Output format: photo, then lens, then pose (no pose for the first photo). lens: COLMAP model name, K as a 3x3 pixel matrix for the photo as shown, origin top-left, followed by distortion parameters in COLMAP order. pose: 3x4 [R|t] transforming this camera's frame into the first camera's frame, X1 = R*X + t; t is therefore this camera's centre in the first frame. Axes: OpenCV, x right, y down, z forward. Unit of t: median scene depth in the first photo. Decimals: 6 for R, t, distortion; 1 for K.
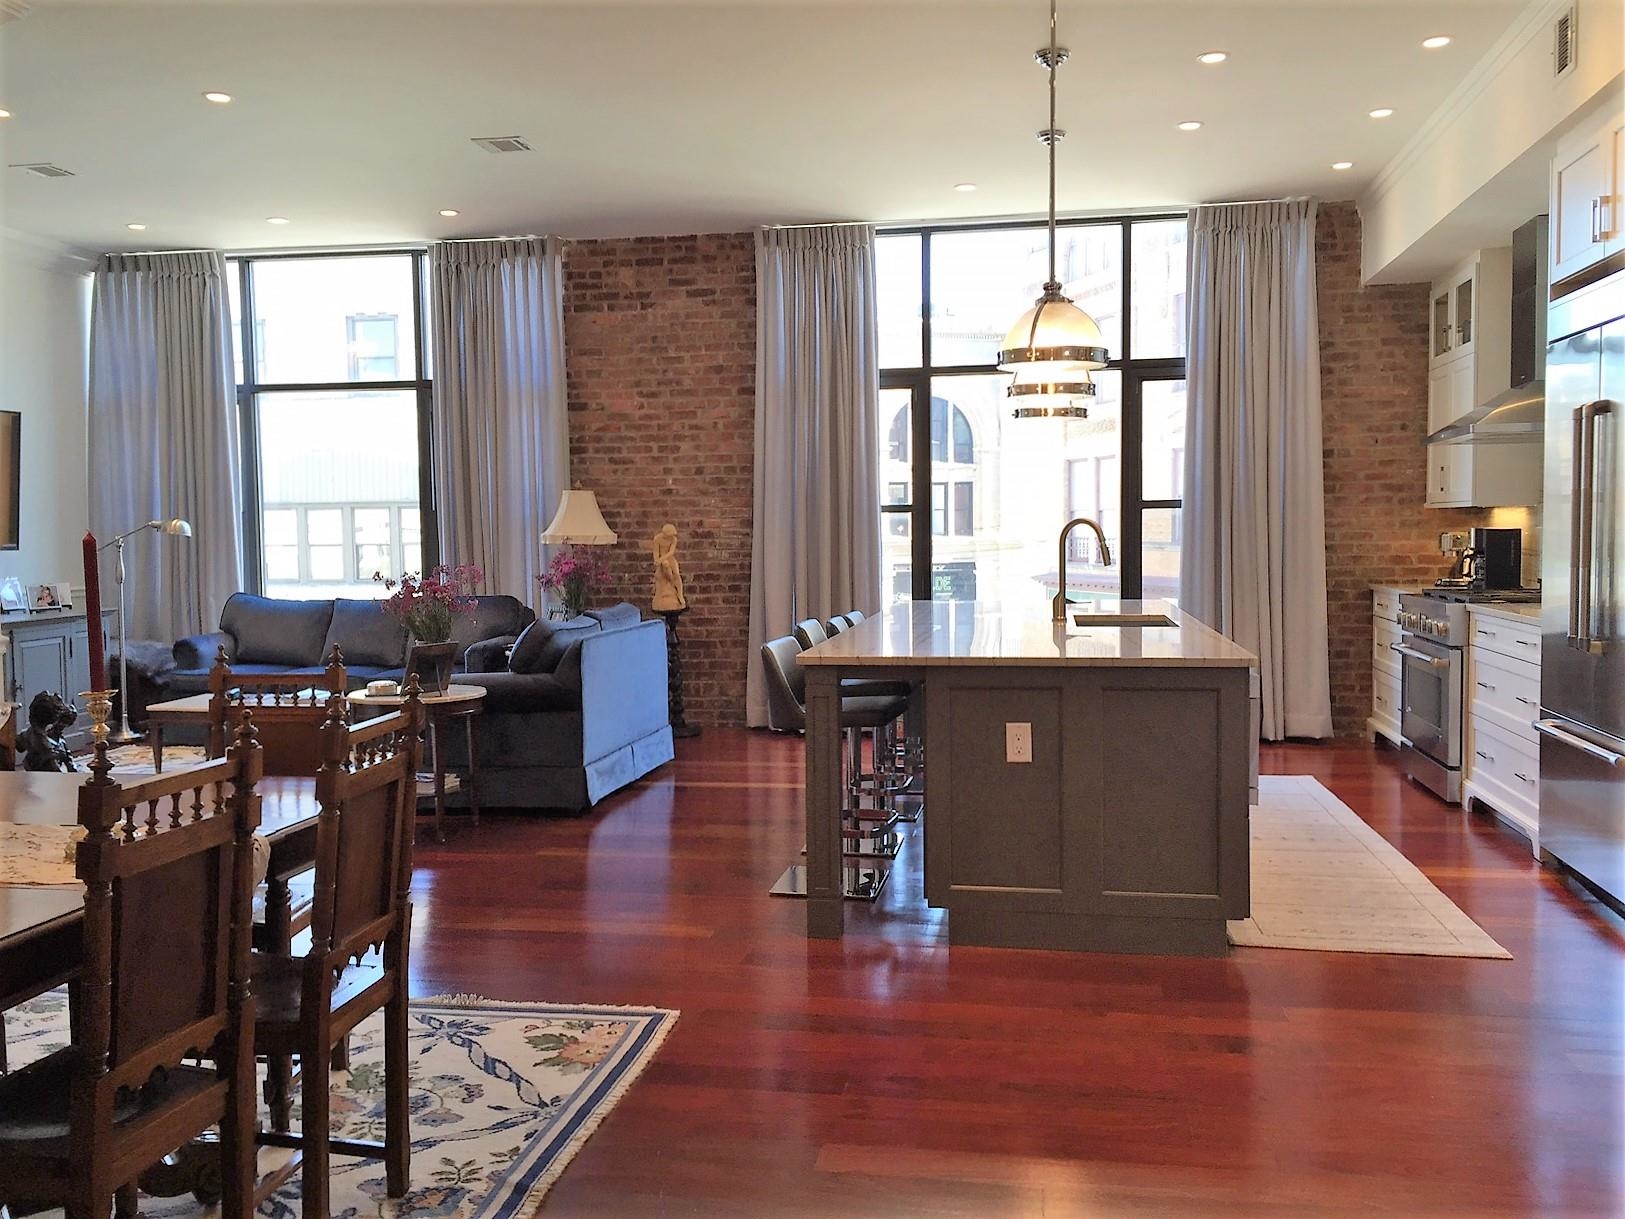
lens RADIAL K [[1384.8, 0, 804.5], [0, 1384.8, 610.3], [0, 0, 1]] dist [0.084301, -0.102564]
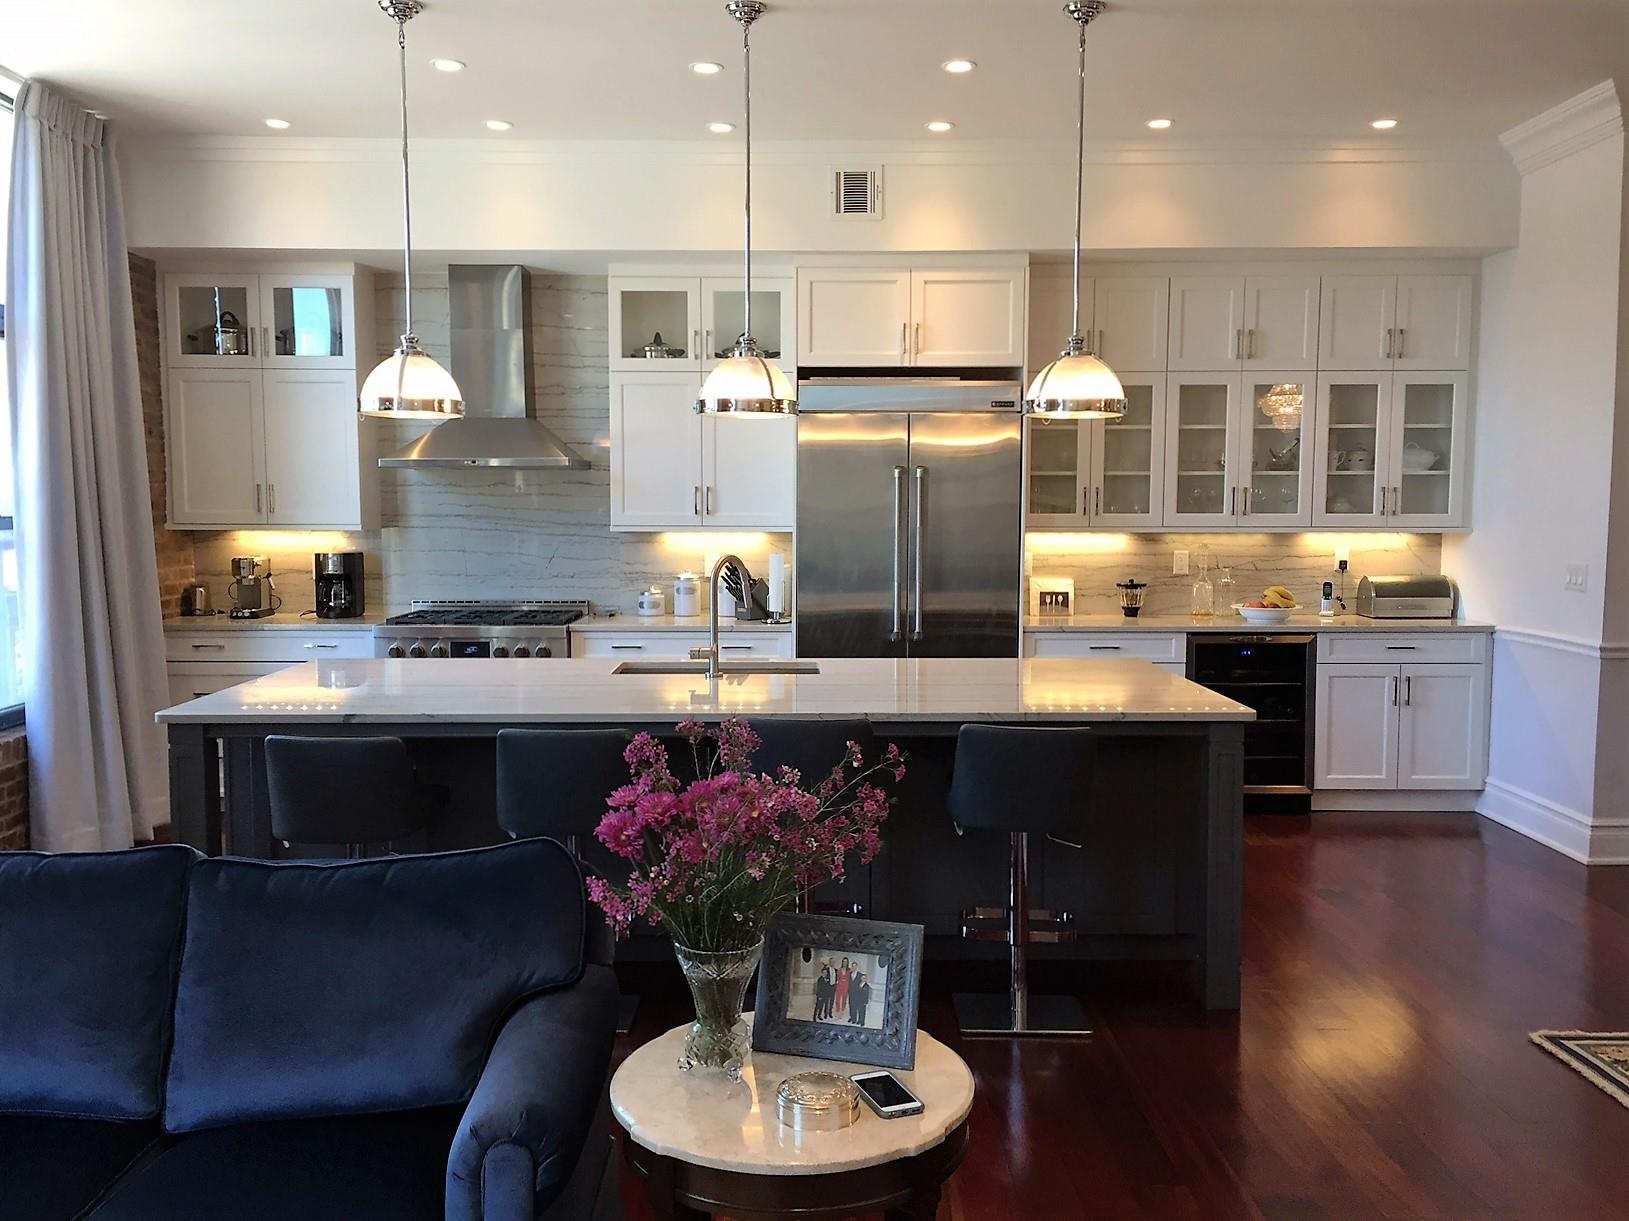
lens RADIAL K [[1388.2, 0, 808.4], [0, 1388.2, 610.4], [0, 0, 1]] dist [0.084301, -0.102564]
pose [[-0.178965, -0.067649, 0.981527, -0.434708], [0.060598, 0.994981, 0.079626, -0.063583], [-0.981988, 0.073729, -0.173967, 0.720664]]
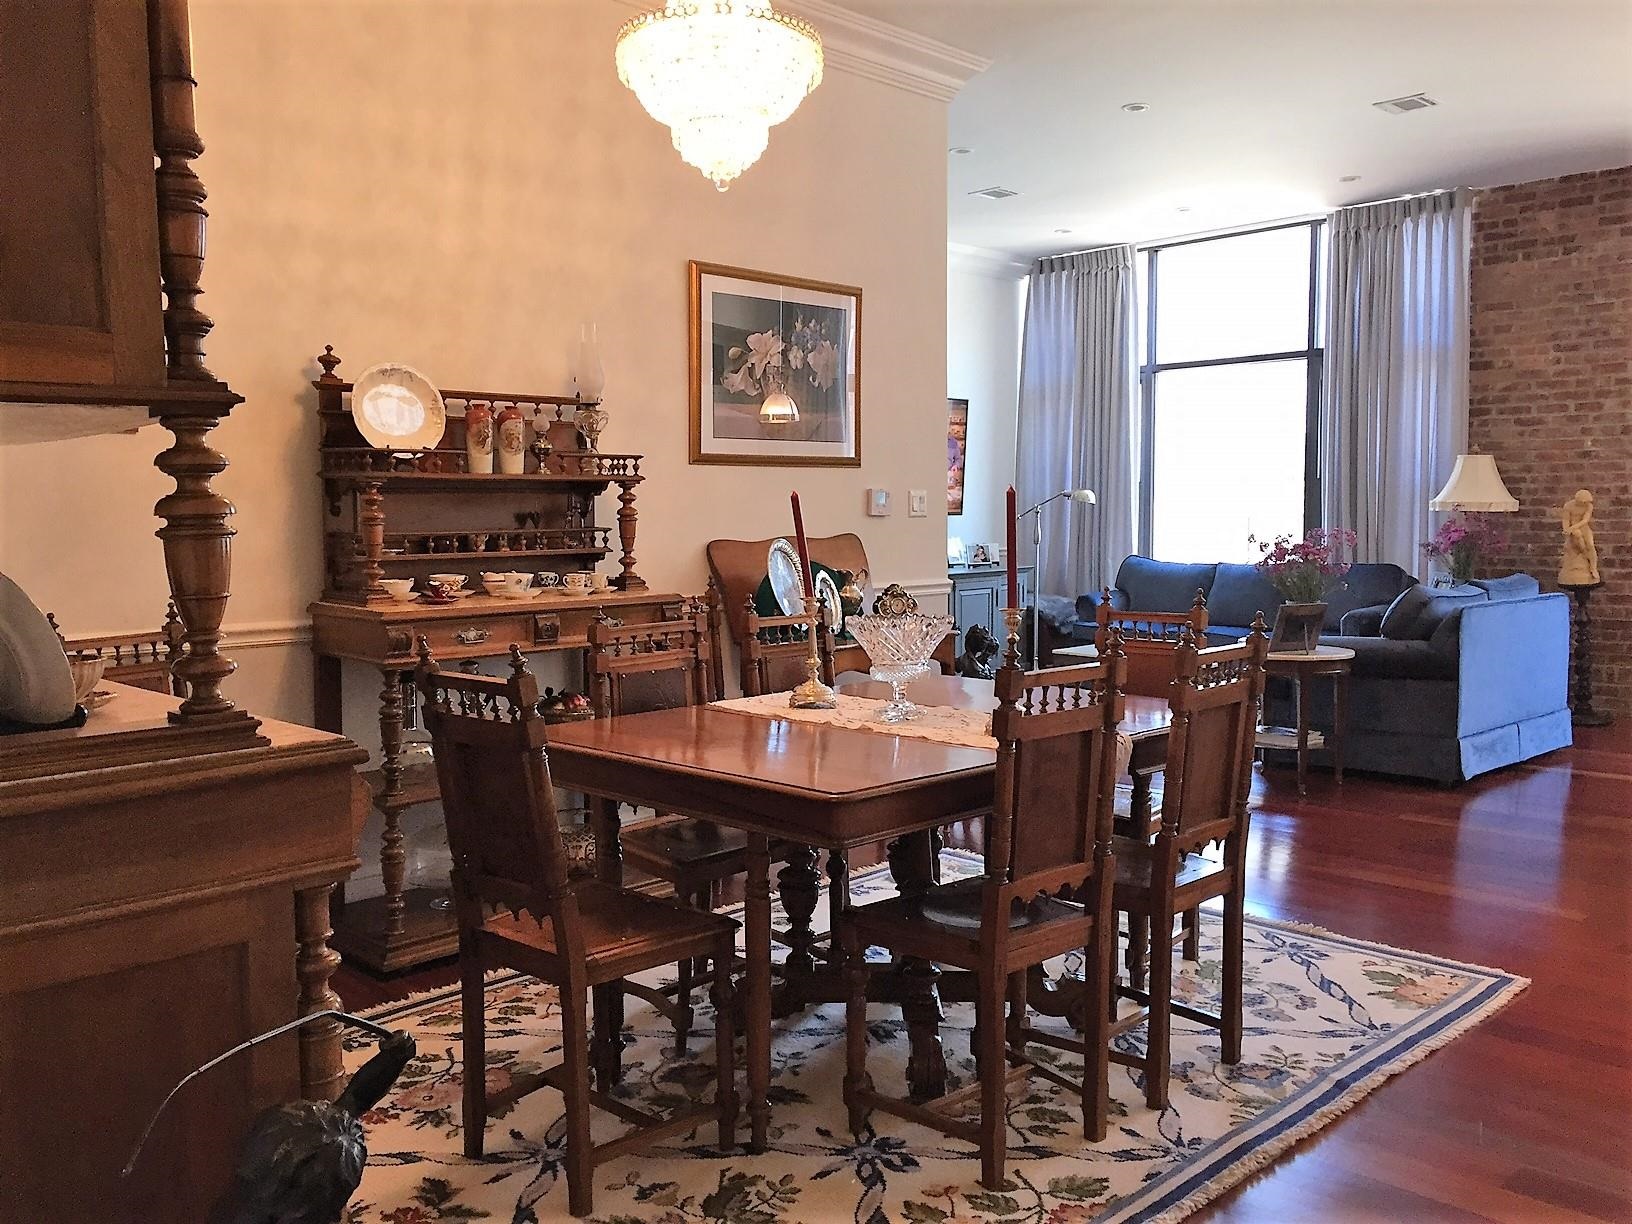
lens RADIAL K [[1390.8, 0, 815.0], [0, 1390.8, 608.1], [0, 0, 1]] dist [0.084301, -0.102564]
pose [[0.818137, 0.046364, -0.573151, 0.024048], [-0.036508, 0.998921, 0.028692, 0.006862], [0.573863, -0.002549, 0.818948, -0.044380]]
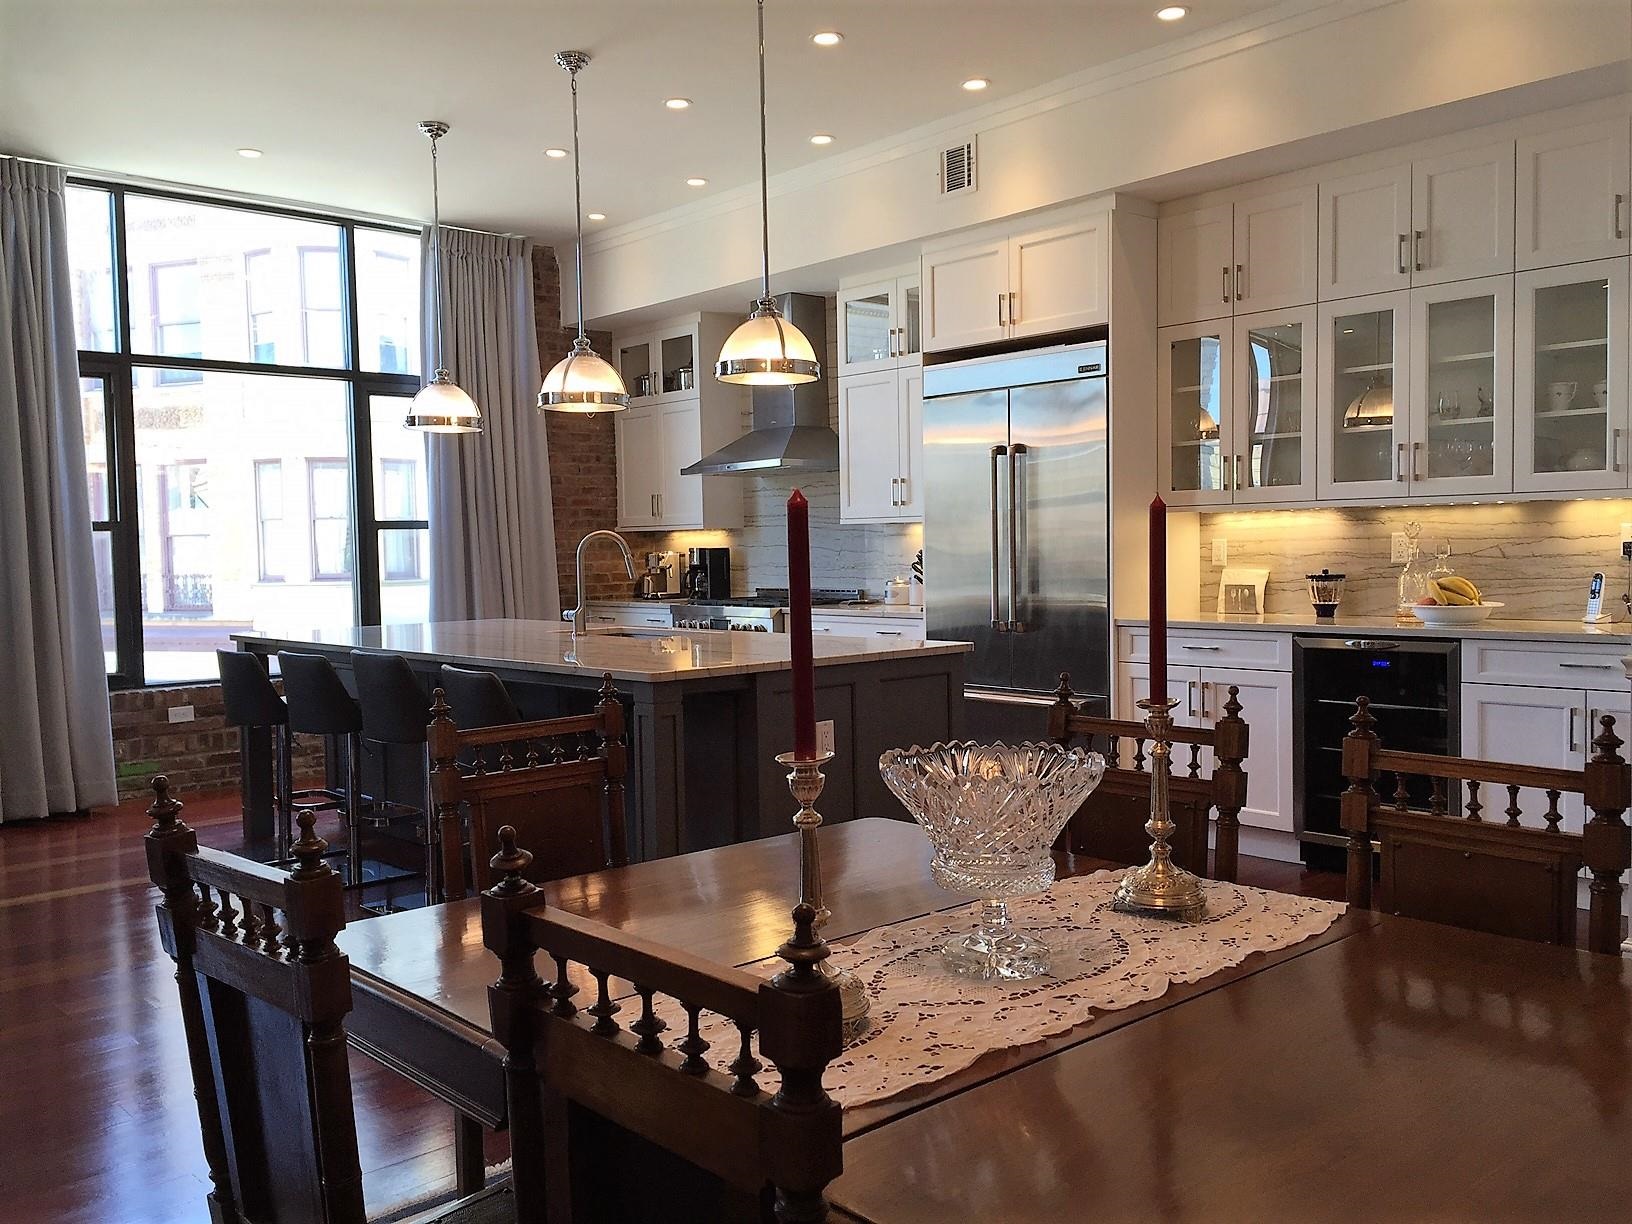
lens RADIAL K [[1390.8, 0, 819.3], [0, 1390.8, 616.7], [0, 0, 1]] dist [0.084301, -0.102564]
pose [[0.614785, -0.040934, 0.787632, -0.322012], [0.059997, 0.998186, 0.005046, -0.000190], [-0.786409, 0.044154, 0.616125, 0.171652]]
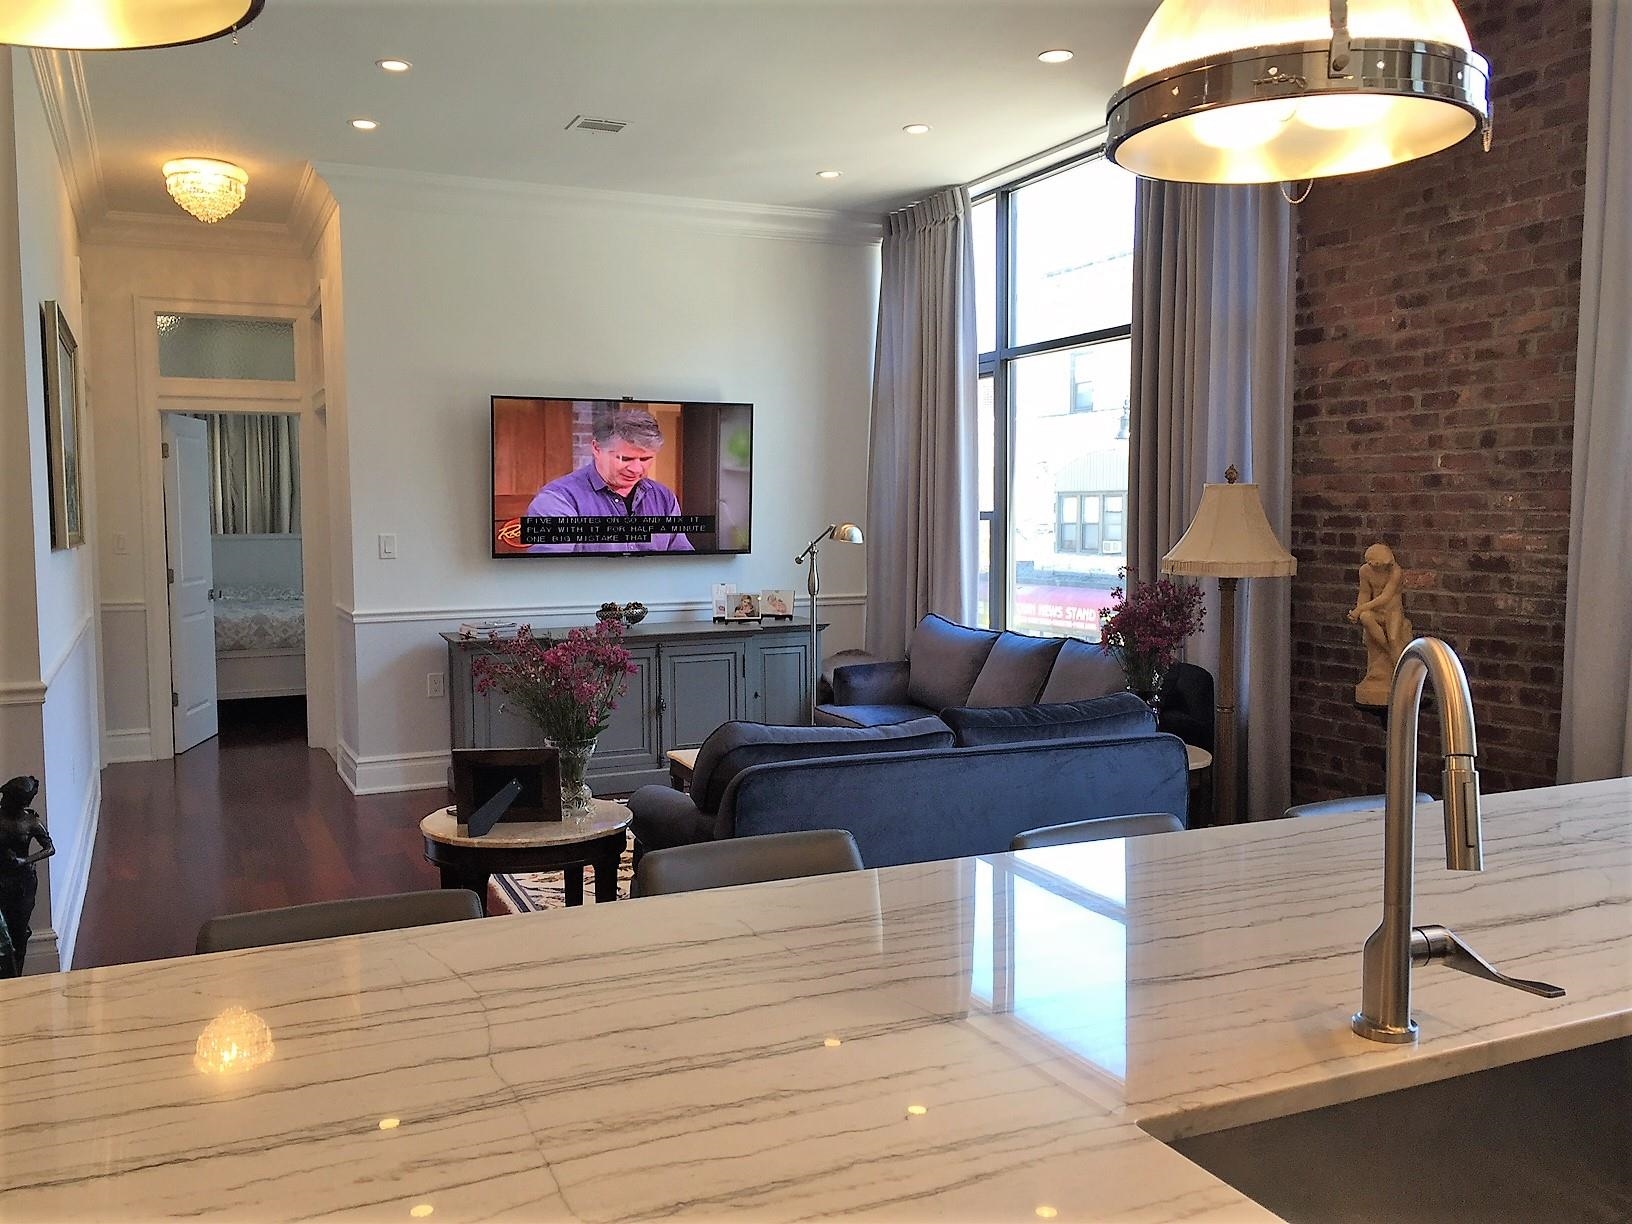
lens RADIAL K [[1390.8, 0, 811.7], [0, 1390.8, 612.7], [0, 0, 1]] dist [0.084301, -0.102564]
pose [[0.564926, 0.069457, -0.822213, 0.218913], [-0.049603, 0.997507, 0.050184, -0.051243], [0.823649, 0.012434, 0.566964, 0.507204]]
